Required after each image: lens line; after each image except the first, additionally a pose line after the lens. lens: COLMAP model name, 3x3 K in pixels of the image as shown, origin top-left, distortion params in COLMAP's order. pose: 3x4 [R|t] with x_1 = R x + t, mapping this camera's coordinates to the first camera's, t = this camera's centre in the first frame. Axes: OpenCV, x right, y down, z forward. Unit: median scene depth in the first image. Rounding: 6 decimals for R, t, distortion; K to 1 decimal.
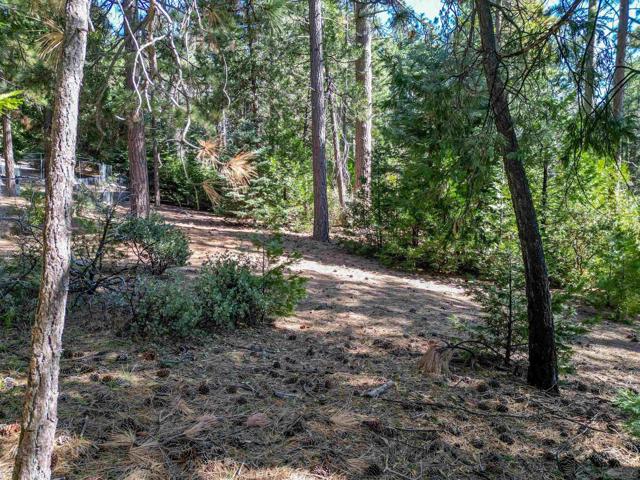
lens RADIAL K [[441.7, 0, 318.3], [0, 441.7, 239.4], [0, 0, 1]] dist [0.040451, -0.007069]
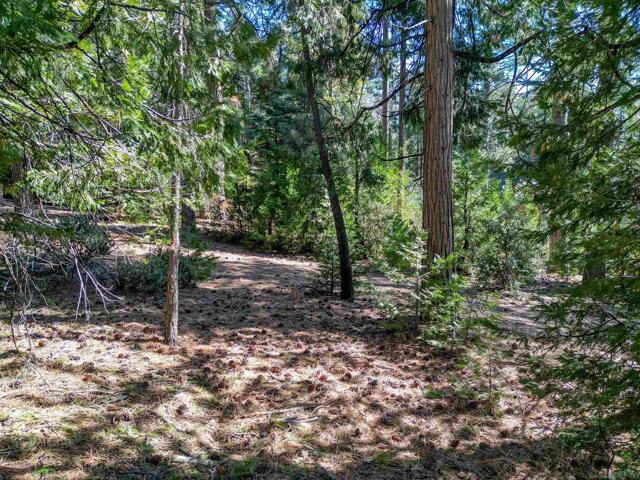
lens RADIAL K [[441.7, 0, 319.2], [0, 441.7, 240.1], [0, 0, 1]] dist [0.040451, -0.007069]
pose [[0.934719, -0.038117, 0.353337, -0.141380], [0.027155, 0.998985, 0.035932, -0.012013], [-0.354348, -0.023992, 0.934806, -0.365833]]
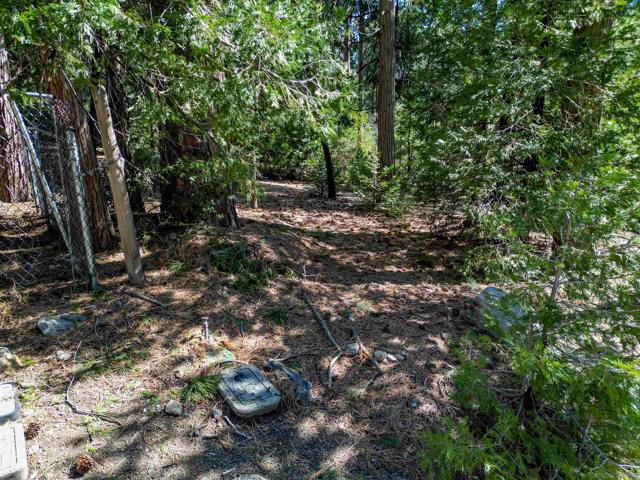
lens RADIAL K [[441.7, 0, 322.2], [0, 441.7, 240.2], [0, 0, 1]] dist [0.040451, -0.007069]
pose [[0.891785, -0.119416, 0.436417, -0.443280], [0.044220, 0.982928, 0.178598, 0.011563], [-0.450294, -0.139972, 0.881841, -0.817773]]
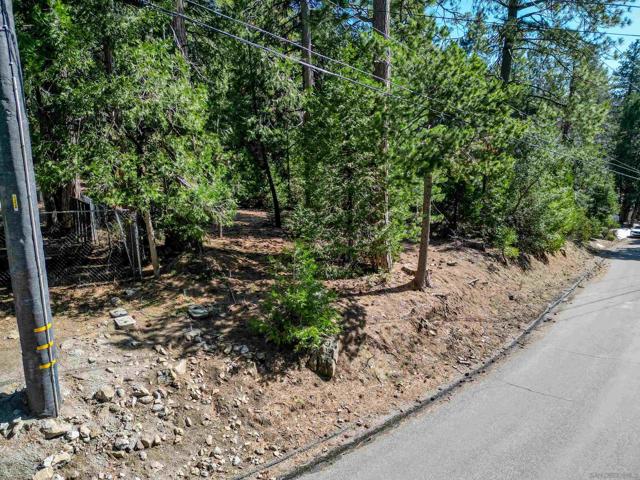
lens RADIAL K [[441.7, 0, 318.2], [0, 441.7, 240.4], [0, 0, 1]] dist [0.040451, -0.007069]
pose [[0.885637, -0.113965, 0.450177, -0.543642], [0.047613, 0.986594, 0.156093, -0.111269], [-0.461931, -0.116808, 0.879190, -1.435177]]
